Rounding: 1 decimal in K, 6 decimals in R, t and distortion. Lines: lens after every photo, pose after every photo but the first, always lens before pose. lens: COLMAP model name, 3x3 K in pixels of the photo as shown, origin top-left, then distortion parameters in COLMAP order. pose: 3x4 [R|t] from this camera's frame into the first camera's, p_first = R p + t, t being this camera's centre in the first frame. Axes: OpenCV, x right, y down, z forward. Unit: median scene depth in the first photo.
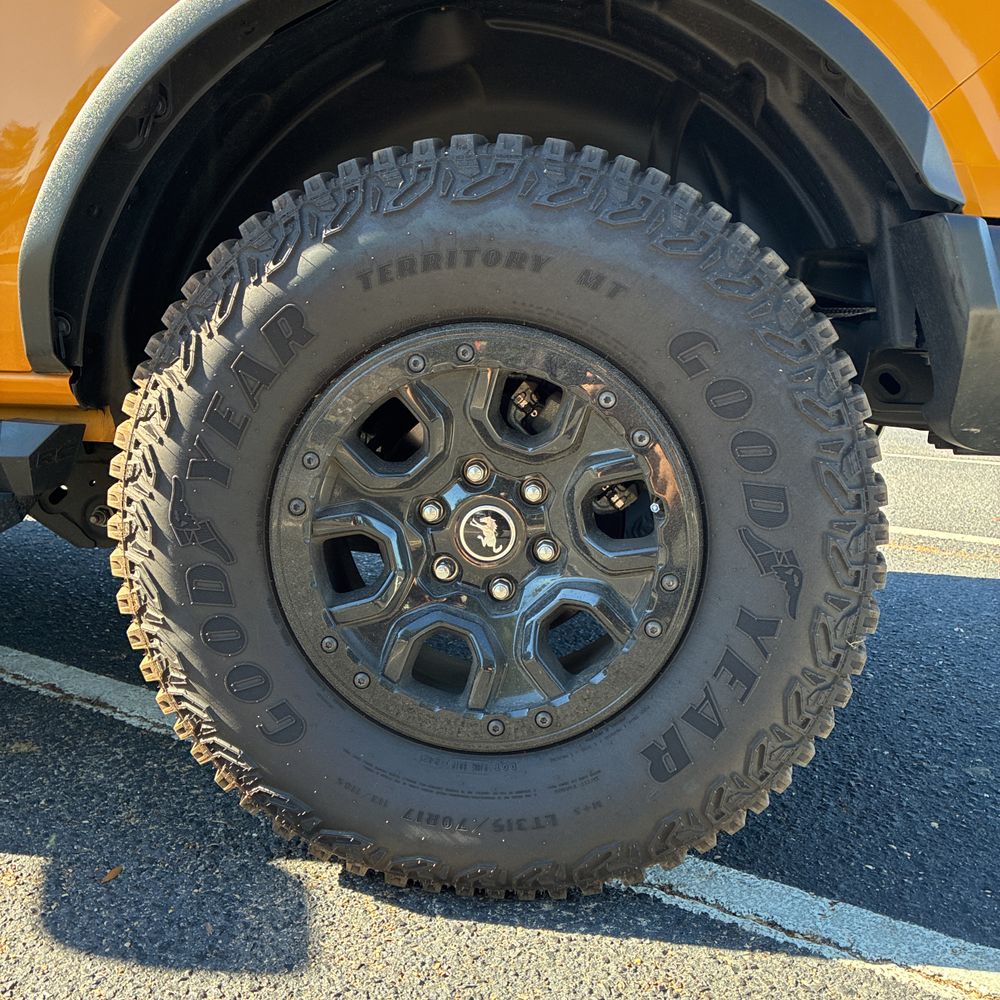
lens RADIAL K [[1012.7, 0, 496.4], [0, 1012.7, 492.4], [0, 0, 1]] dist [0.029084, 0.000000]
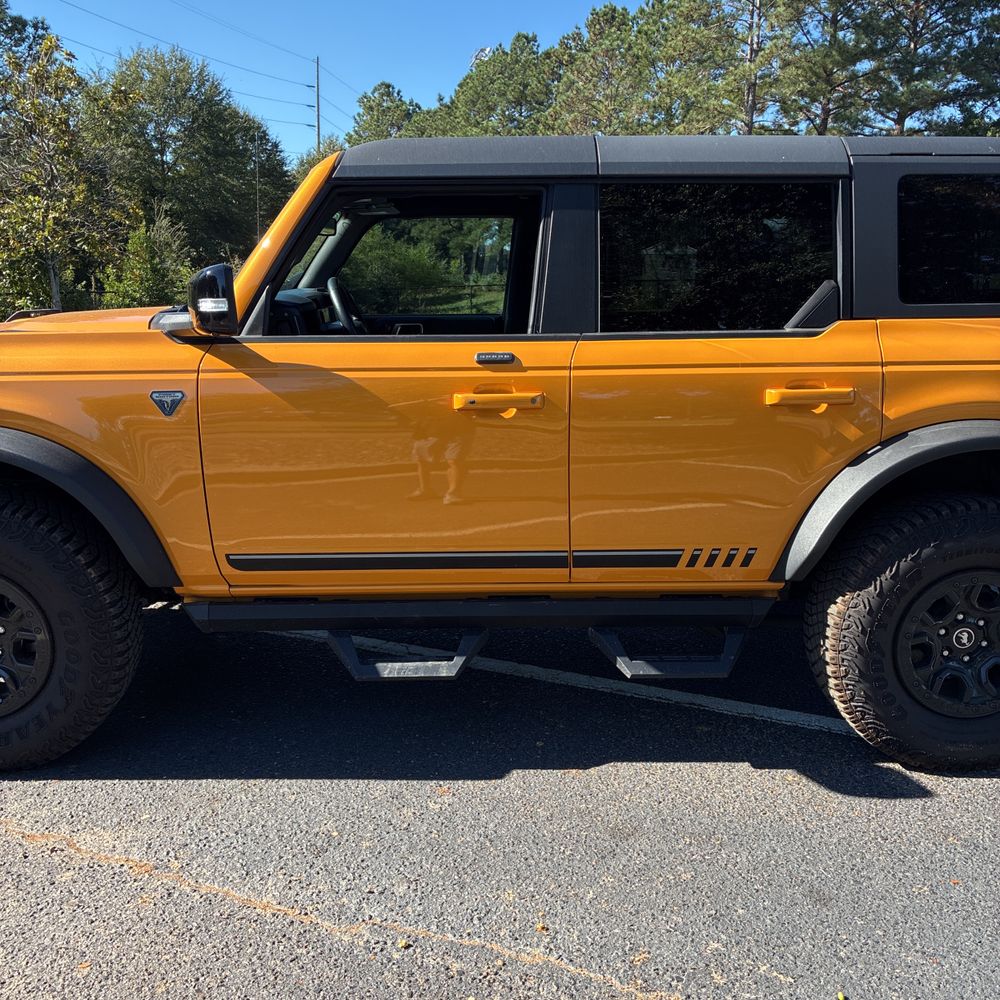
lens RADIAL K [[1012.7, 0, 485.8], [0, 1012.7, 500.0], [0, 0, 1]] dist [0.029084, 0.000000]
pose [[0.990106, -0.053198, 0.129849, -1.706801], [0.043379, 0.996063, 0.077309, -0.629710], [-0.133450, -0.070911, 0.988515, -1.585492]]
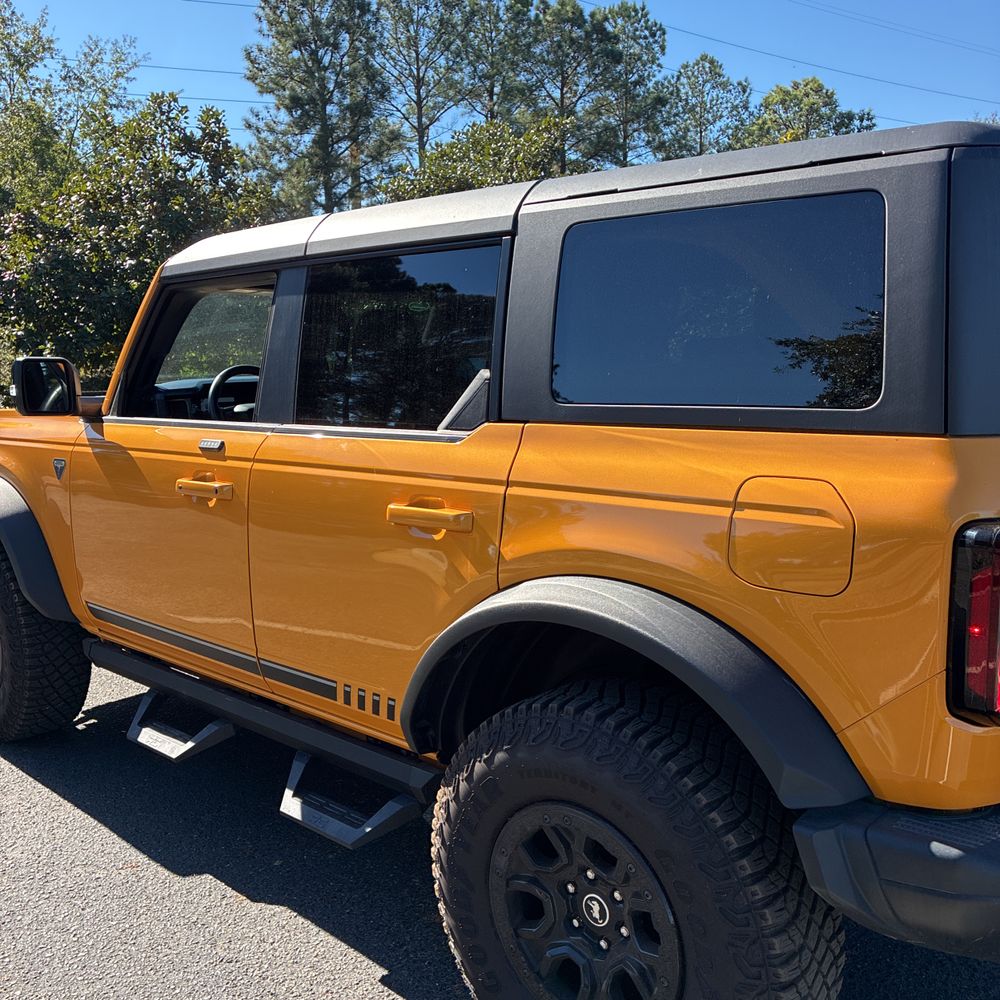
lens RADIAL K [[1012.7, 0, 485.3], [0, 1012.7, 497.6], [0, 0, 1]] dist [0.029084, 0.000000]
pose [[0.798367, 0.048600, -0.600207, 0.921310], [-0.054438, 0.998481, 0.008438, -0.724243], [0.599706, 0.025937, 0.799800, -0.583970]]
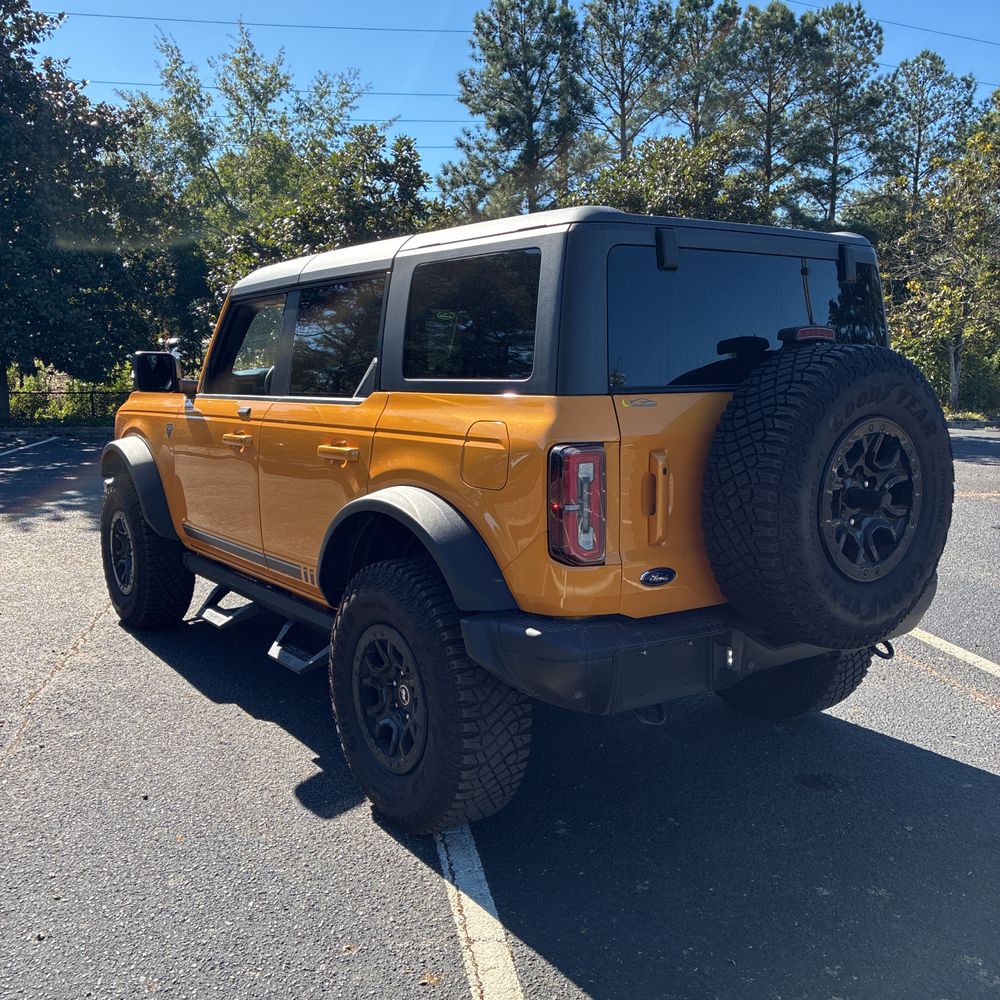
lens RADIAL K [[1012.7, 0, 499.1], [0, 1012.7, 484.7], [0, 0, 1]] dist [0.029084, 0.000000]
pose [[0.663284, 0.058827, -0.746052, 2.375105], [-0.084003, 0.996458, 0.003889, -0.610737], [0.743638, 0.060091, 0.665876, -0.757914]]
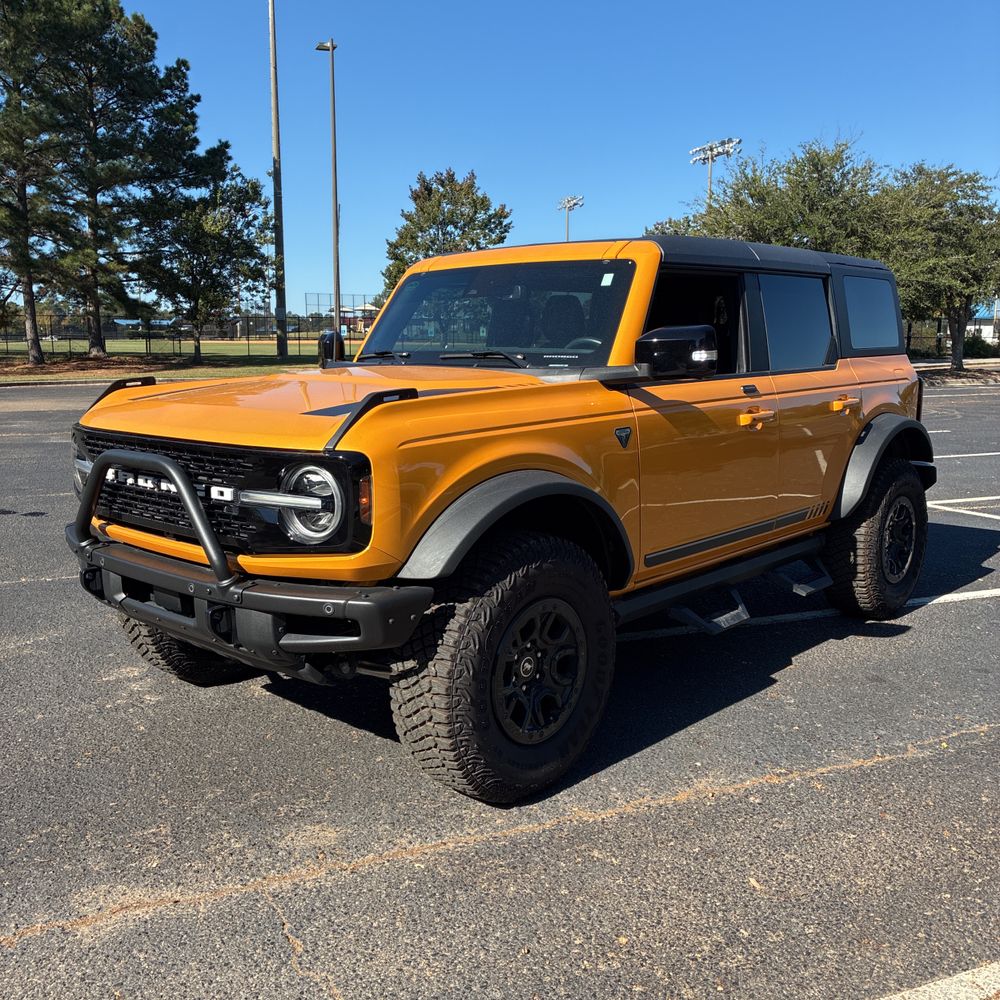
lens RADIAL K [[1012.7, 0, 482.8], [0, 1012.7, 501.2], [0, 0, 1]] dist [0.029084, 0.000000]
pose [[0.595929, -0.157912, 0.787358, -5.121605], [0.139326, 0.985937, 0.092287, -0.879923], [-0.790859, 0.054703, 0.609549, -0.424868]]
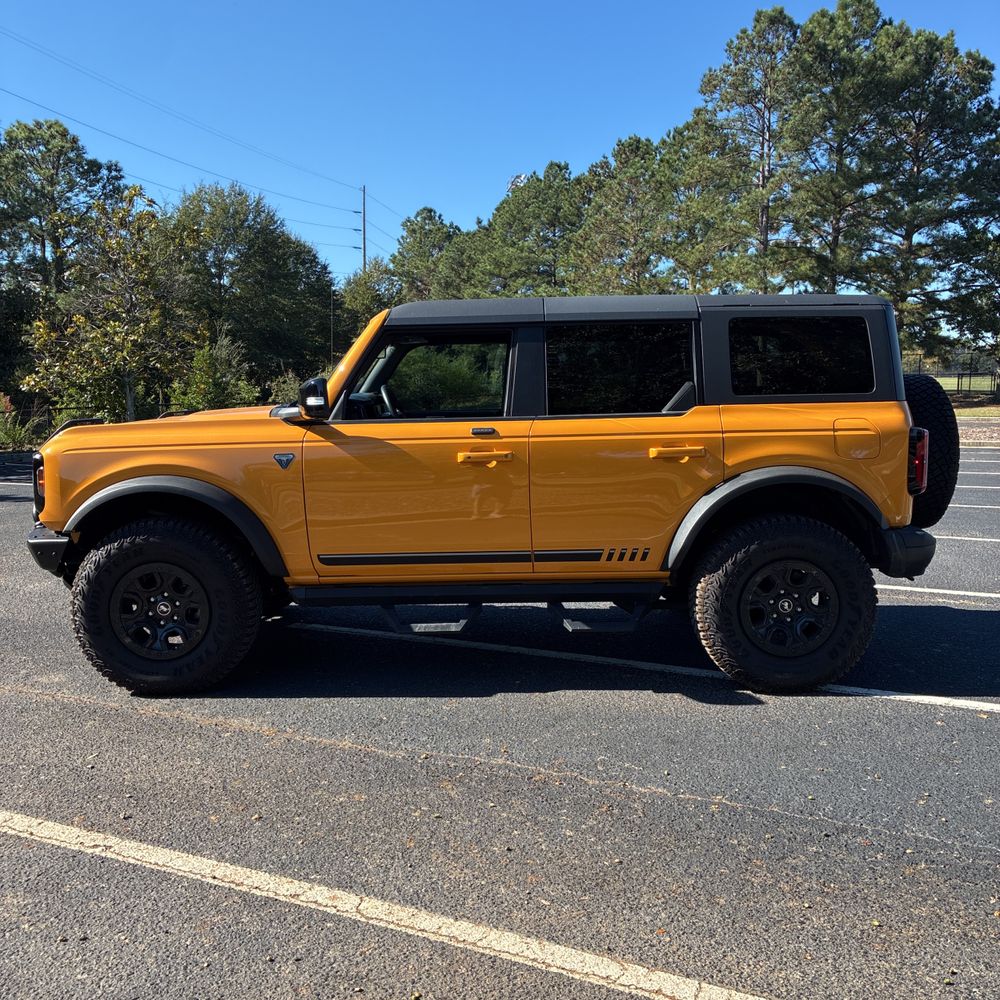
lens RADIAL K [[1012.7, 0, 501.7], [0, 1012.7, 495.1], [0, 0, 1]] dist [0.029084, 0.000000]
pose [[0.992689, -0.051082, 0.109354, -1.726633], [0.054952, 0.997954, -0.032676, -0.367552], [-0.107461, 0.038446, 0.993466, -3.292155]]
